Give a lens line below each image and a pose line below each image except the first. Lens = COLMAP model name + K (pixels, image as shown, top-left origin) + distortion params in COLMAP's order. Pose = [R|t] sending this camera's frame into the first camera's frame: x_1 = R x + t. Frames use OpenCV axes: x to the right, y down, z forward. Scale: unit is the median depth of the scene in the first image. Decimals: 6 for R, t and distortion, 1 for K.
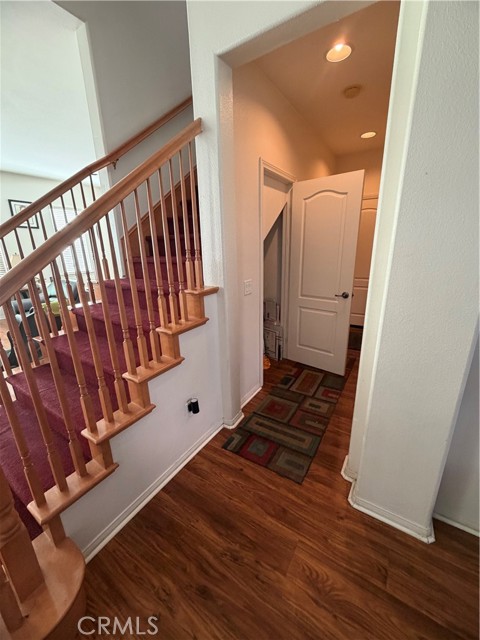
lens RADIAL K [[254.8, 0, 242.8], [0, 254.8, 317.8], [0, 0, 1]] dist [0.004630, 0.002426]
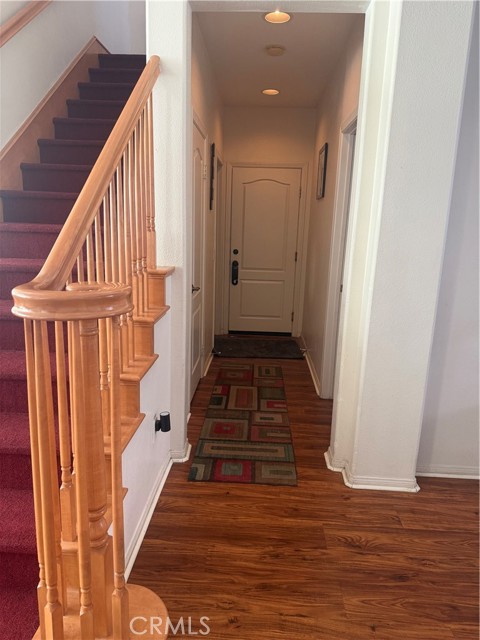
lens RADIAL K [[442.2, 0, 236.8], [0, 442.2, 319.4], [0, 0, 1]] dist [0.029098, -0.013505]
pose [[0.876023, -0.055774, 0.479033, -0.592512], [0.085610, 0.995499, -0.040652, 0.111176], [-0.474609, 0.076622, 0.876855, -0.260692]]
